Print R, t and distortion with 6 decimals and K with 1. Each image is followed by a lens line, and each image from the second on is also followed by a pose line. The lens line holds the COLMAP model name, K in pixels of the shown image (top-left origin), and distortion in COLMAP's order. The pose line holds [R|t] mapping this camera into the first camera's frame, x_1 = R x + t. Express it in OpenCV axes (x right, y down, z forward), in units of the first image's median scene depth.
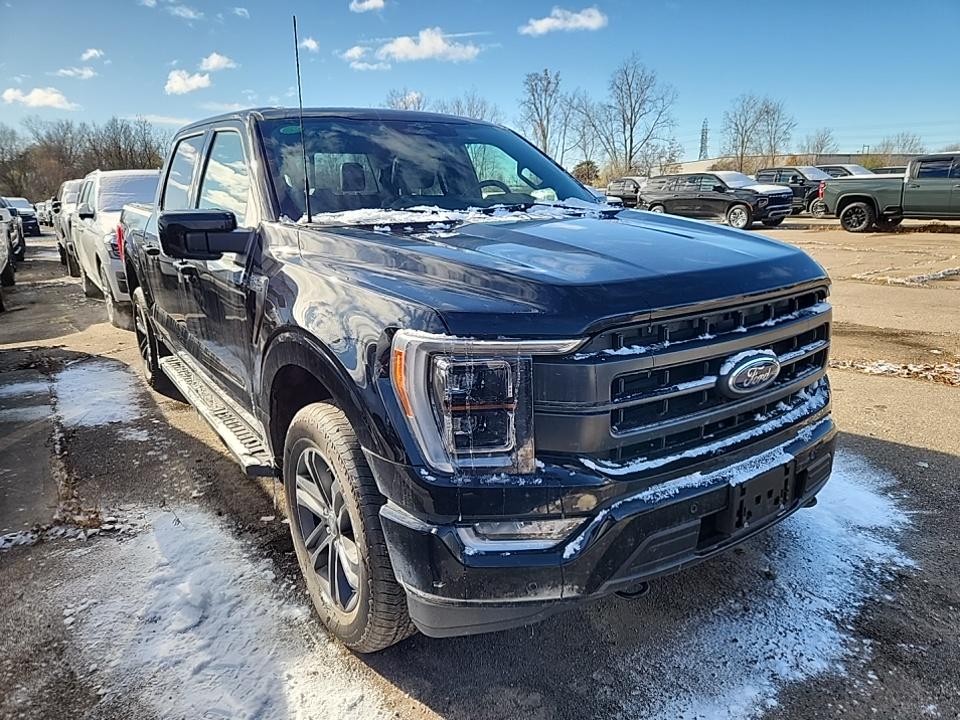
lens RADIAL K [[647.7, 0, 488.5], [0, 647.7, 360.4], [0, 0, 1]] dist [0.063634, -0.049148]
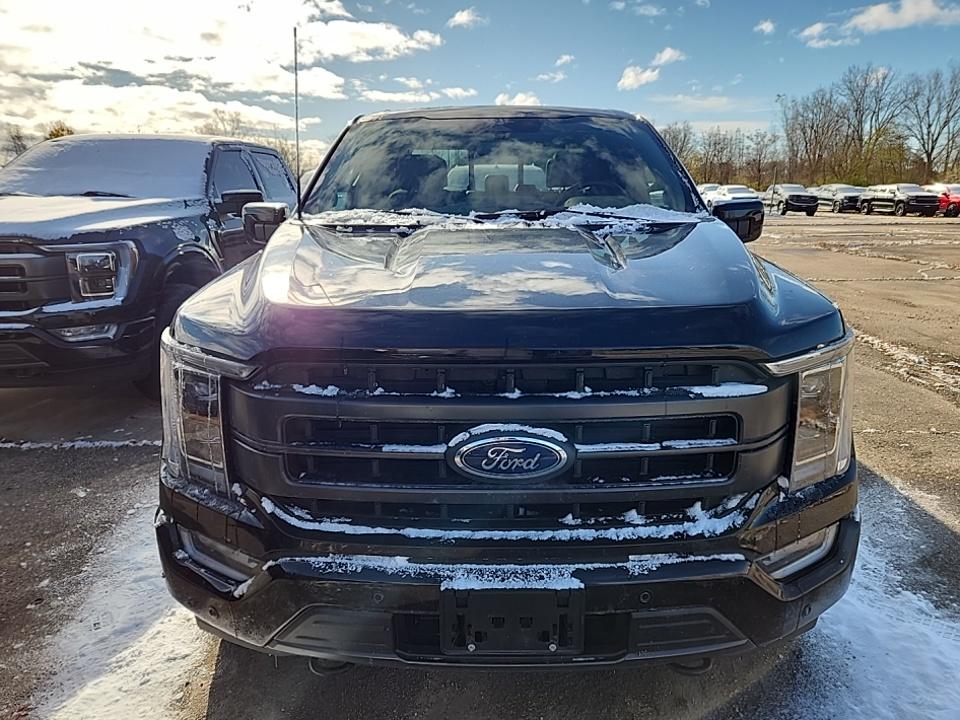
lens RADIAL K [[647.7, 0, 481.1], [0, 647.7, 360.2], [0, 0, 1]] dist [0.063634, -0.049148]
pose [[0.815015, 0.172170, -0.553270, 0.689811], [-0.164811, 0.984278, 0.063512, -0.115331], [0.555507, 0.039422, 0.830577, 0.324848]]
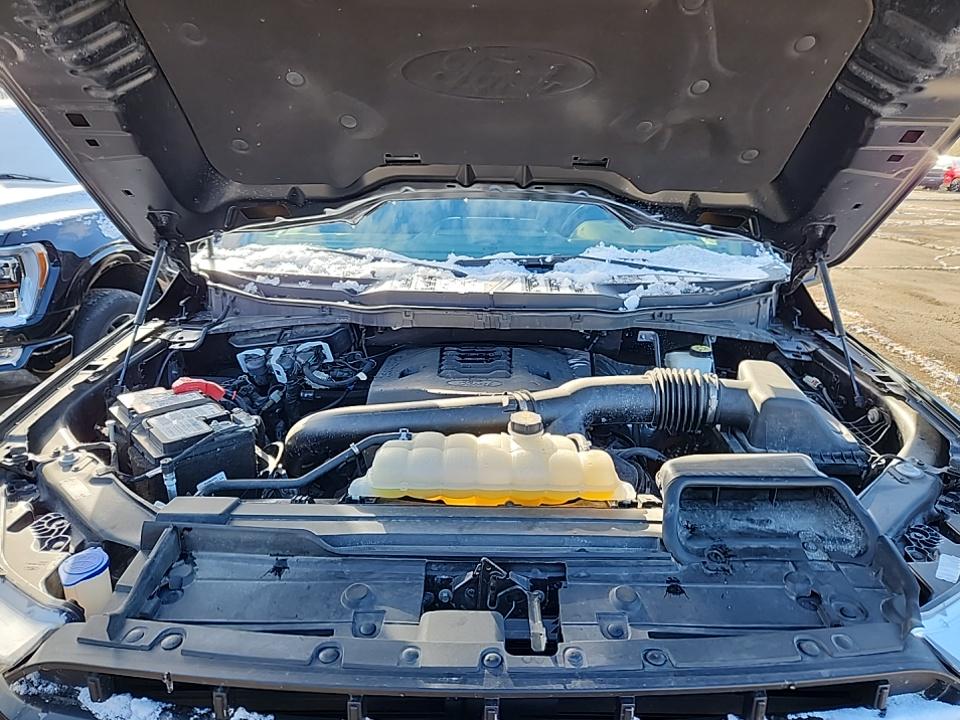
lens RADIAL K [[647.7, 0, 484.7], [0, 647.7, 359.4], [0, 0, 1]] dist [0.063634, -0.049148]
pose [[0.818715, 0.218303, -0.531083, 0.488676], [-0.185582, 0.975871, 0.115042, -0.278634], [0.543383, 0.004373, 0.839474, 0.604021]]
